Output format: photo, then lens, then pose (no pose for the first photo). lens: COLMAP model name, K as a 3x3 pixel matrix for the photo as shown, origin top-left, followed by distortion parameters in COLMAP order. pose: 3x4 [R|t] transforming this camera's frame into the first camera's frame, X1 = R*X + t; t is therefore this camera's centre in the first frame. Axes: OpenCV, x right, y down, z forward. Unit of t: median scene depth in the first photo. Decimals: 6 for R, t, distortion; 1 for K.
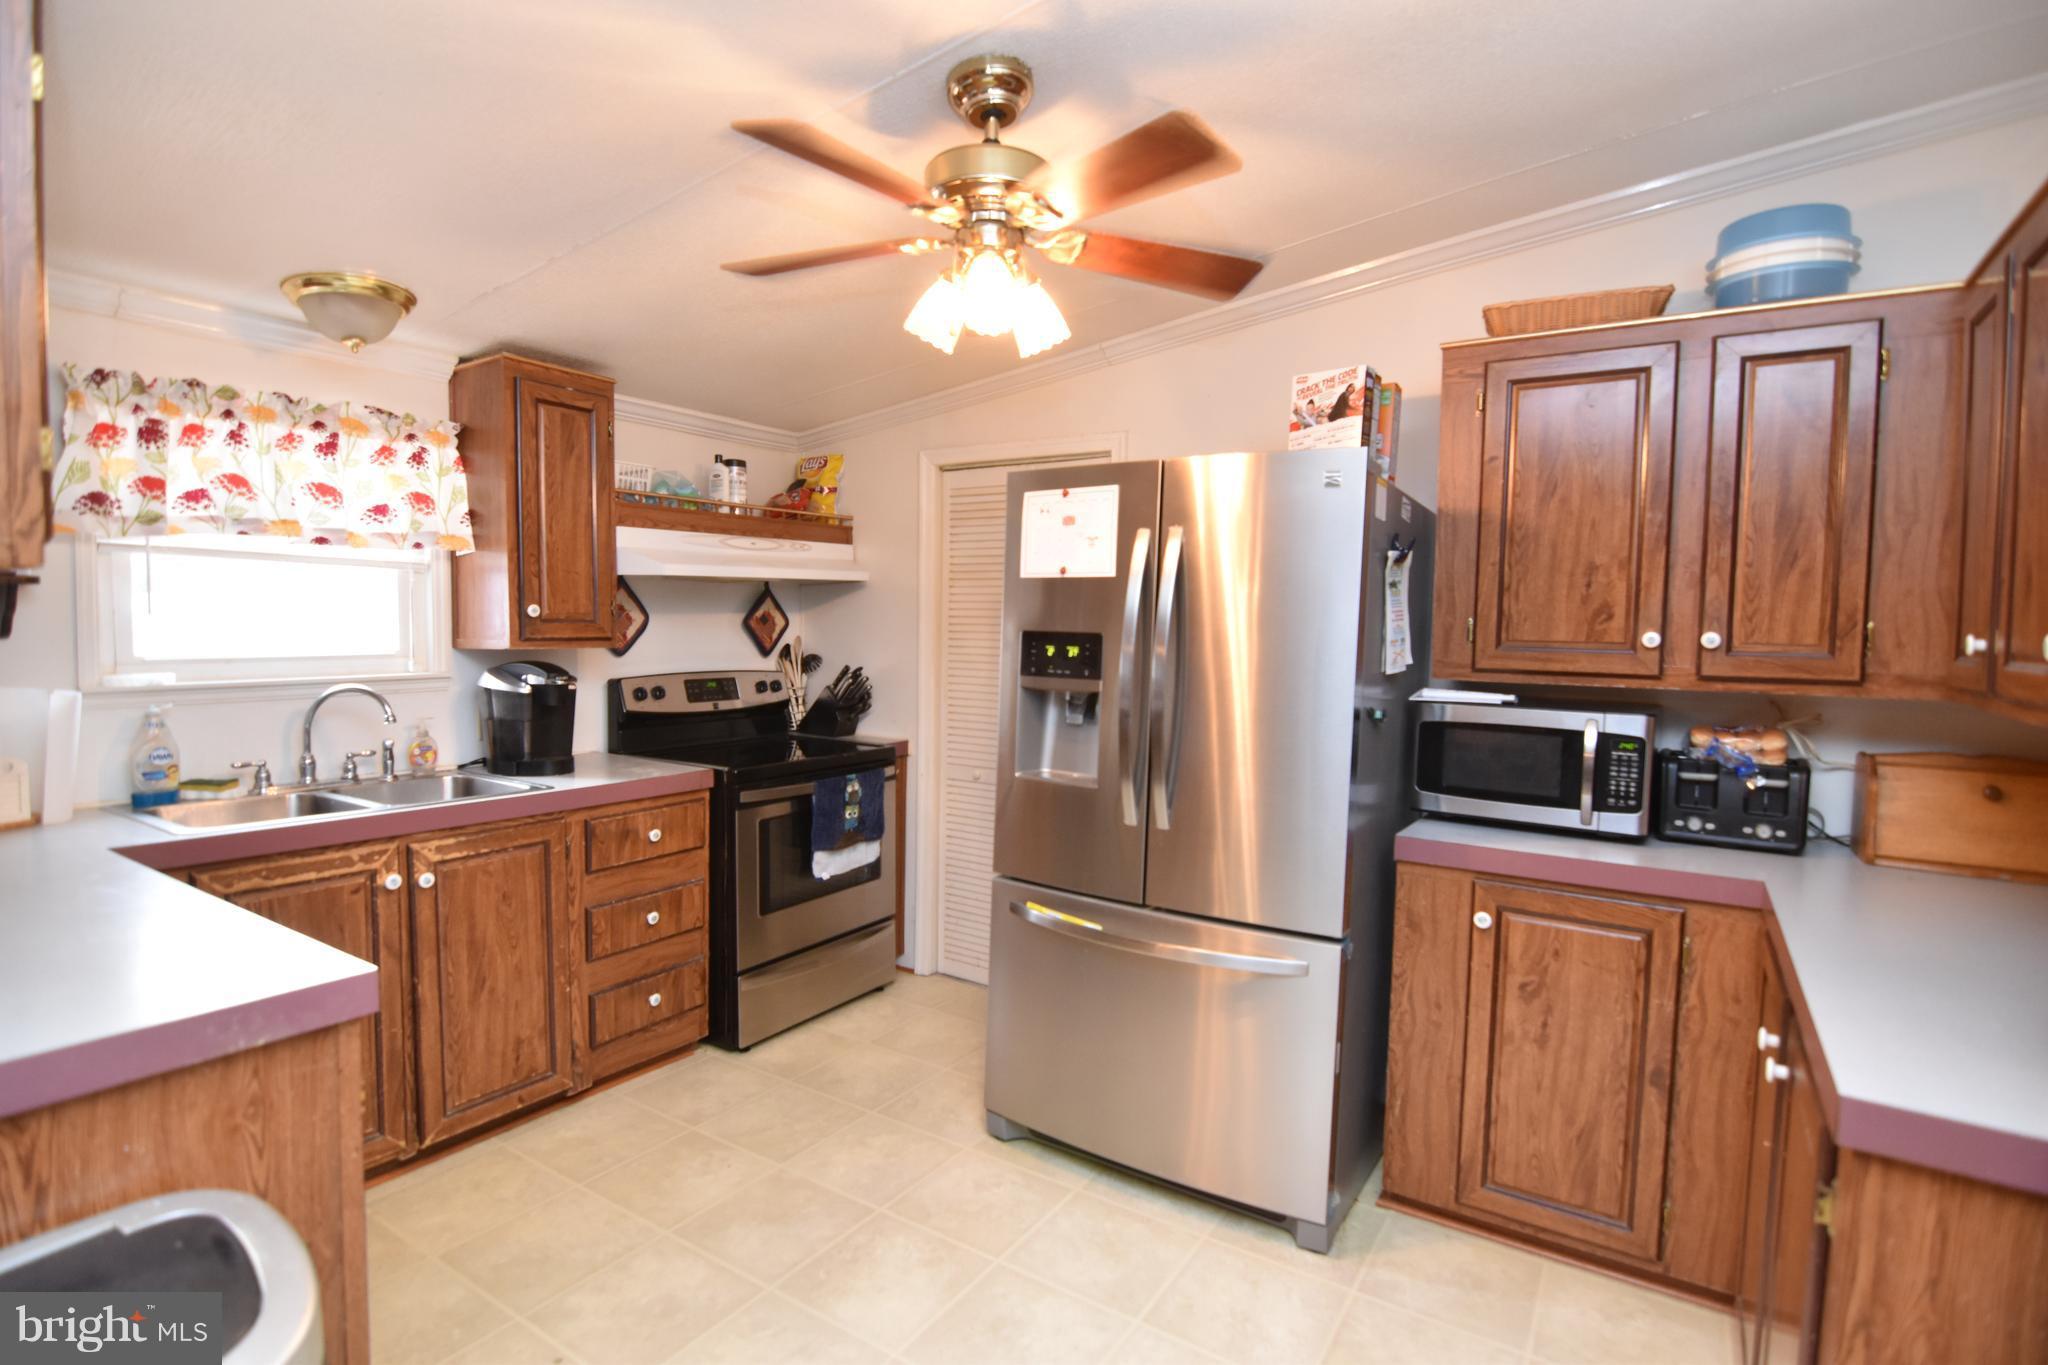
lens RADIAL K [[986.9, 0, 1028.1], [0, 986.9, 683.6], [0, 0, 1]] dist [-0.008016, -0.007283]
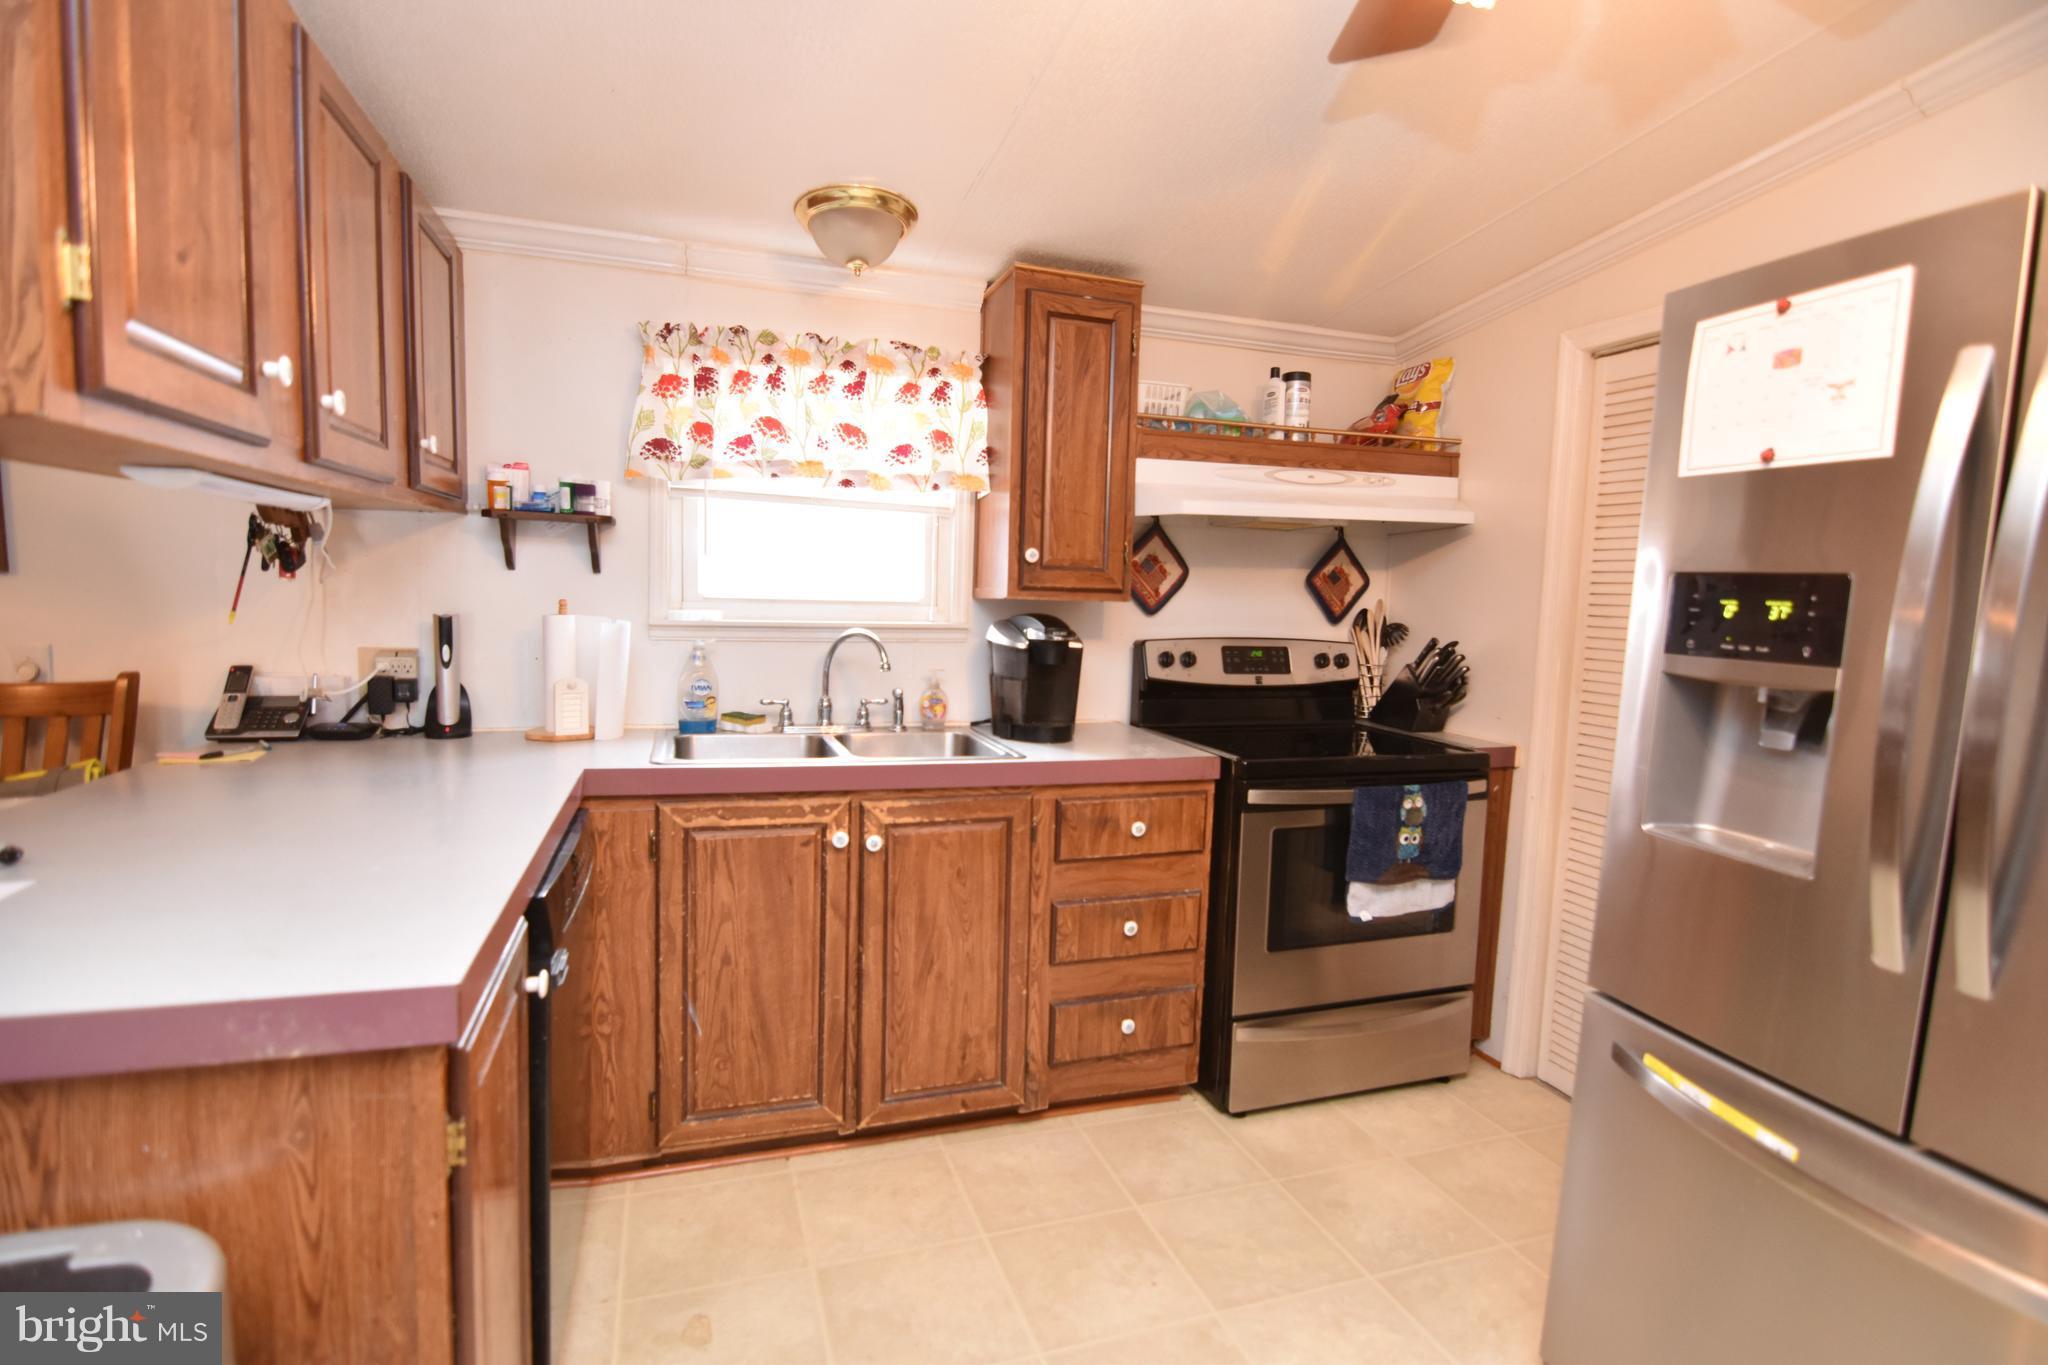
lens RADIAL K [[986.9, 0, 1035.2], [0, 986.9, 682.7], [0, 0, 1]] dist [-0.008016, -0.007283]
pose [[0.792345, 0.067421, -0.606336, 0.051040], [-0.057702, 0.997701, 0.035534, 0.009754], [0.607338, 0.006832, 0.794414, 0.352996]]
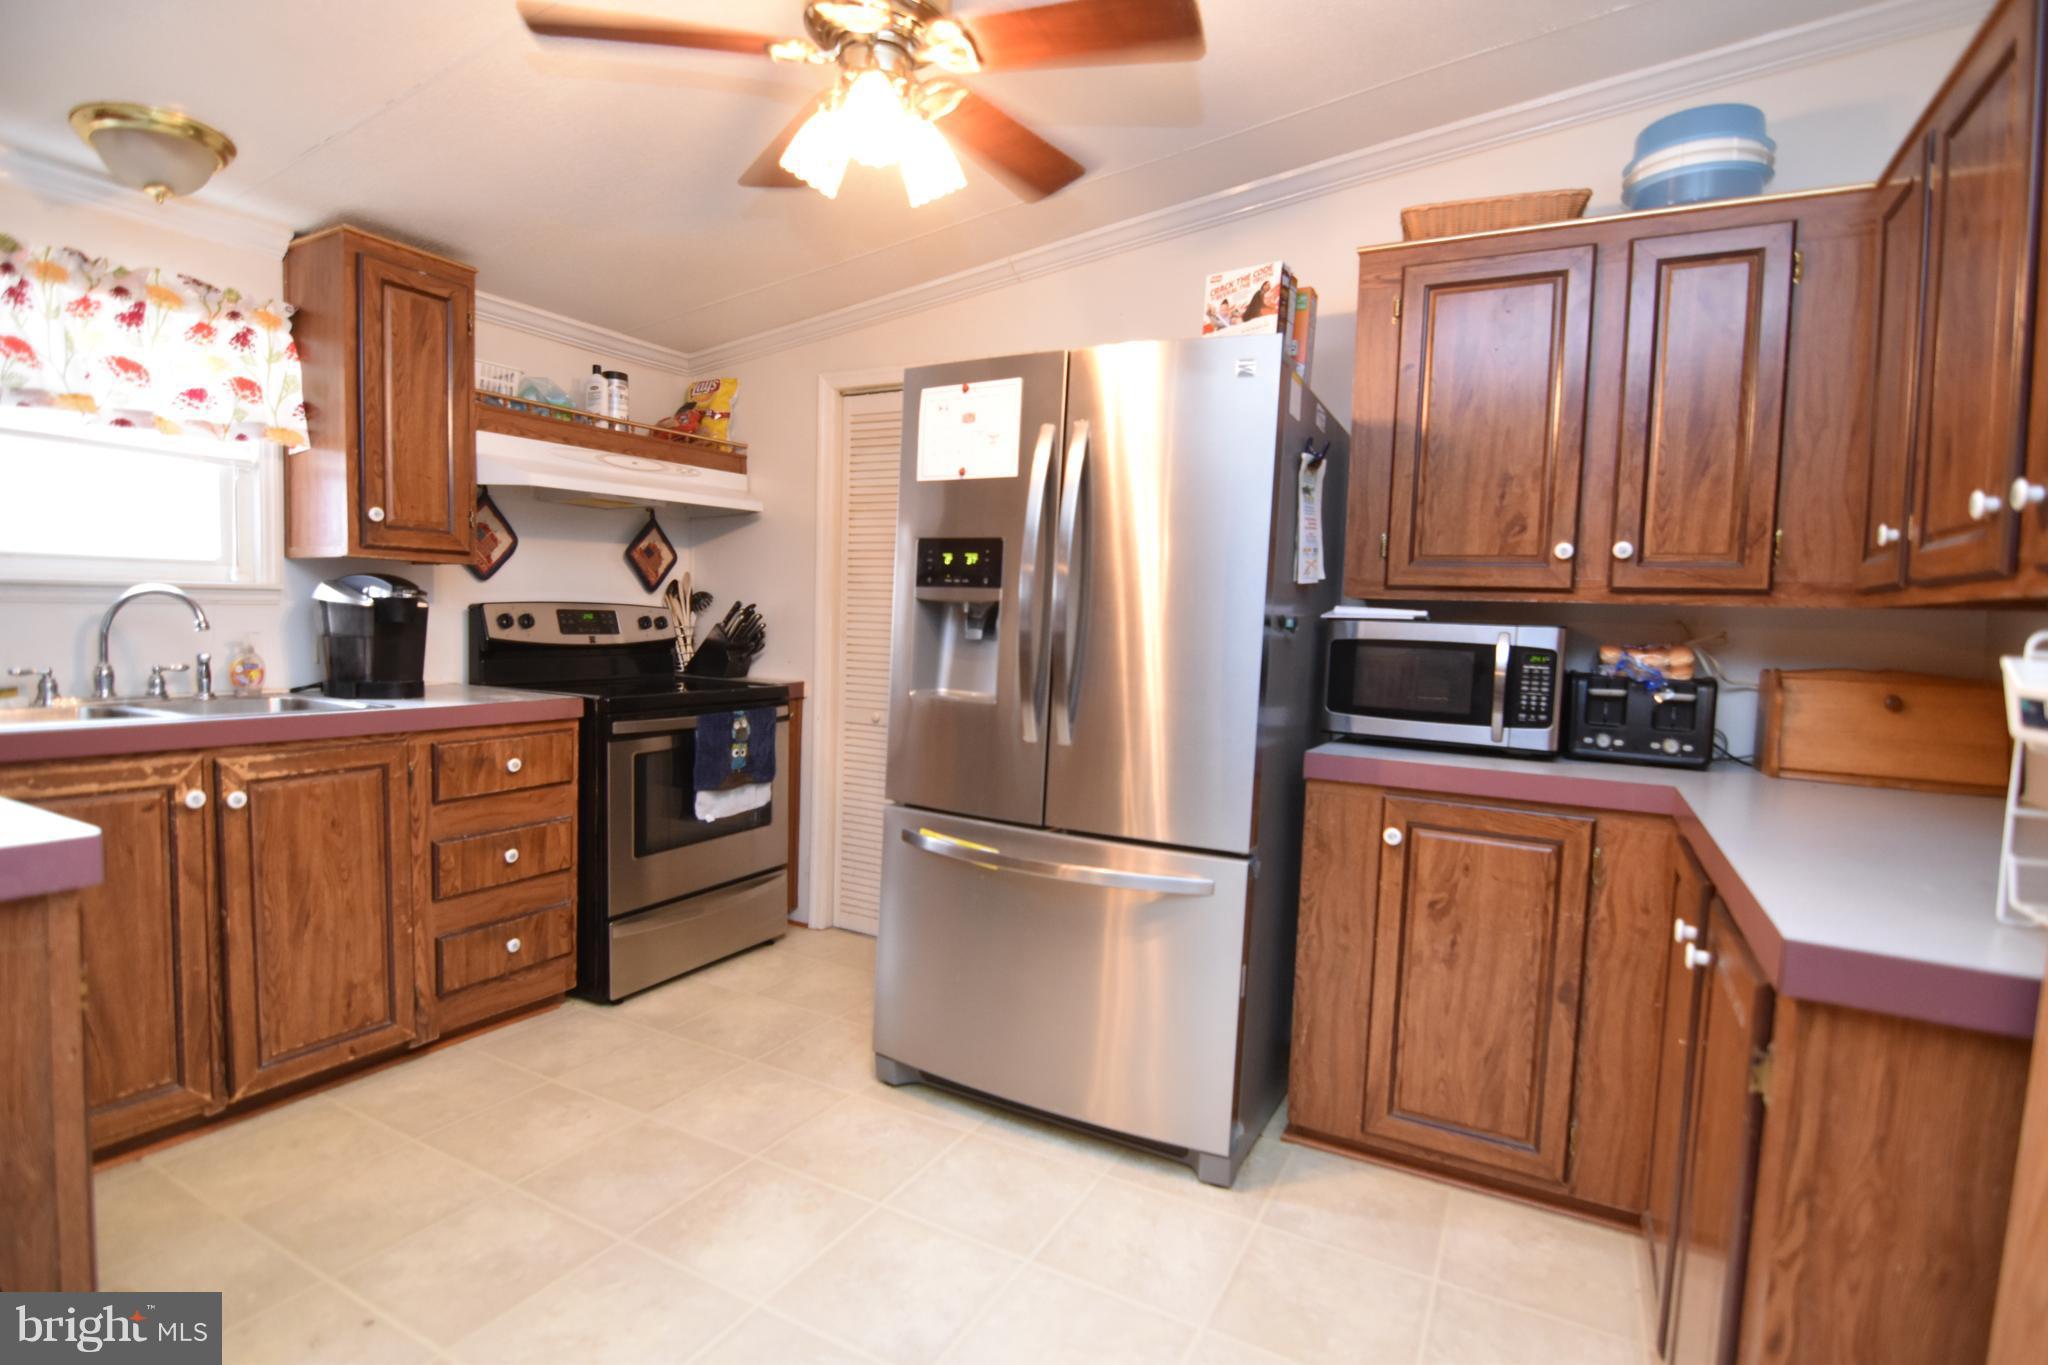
lens RADIAL K [[986.9, 0, 1026.1], [0, 986.9, 682.9], [0, 0, 1]] dist [-0.008016, -0.007283]
pose [[0.996600, 0.011223, 0.081629, 0.022143], [-0.011894, 0.999899, 0.007737, 0.077744], [-0.081534, -0.008682, 0.996633, 0.063855]]
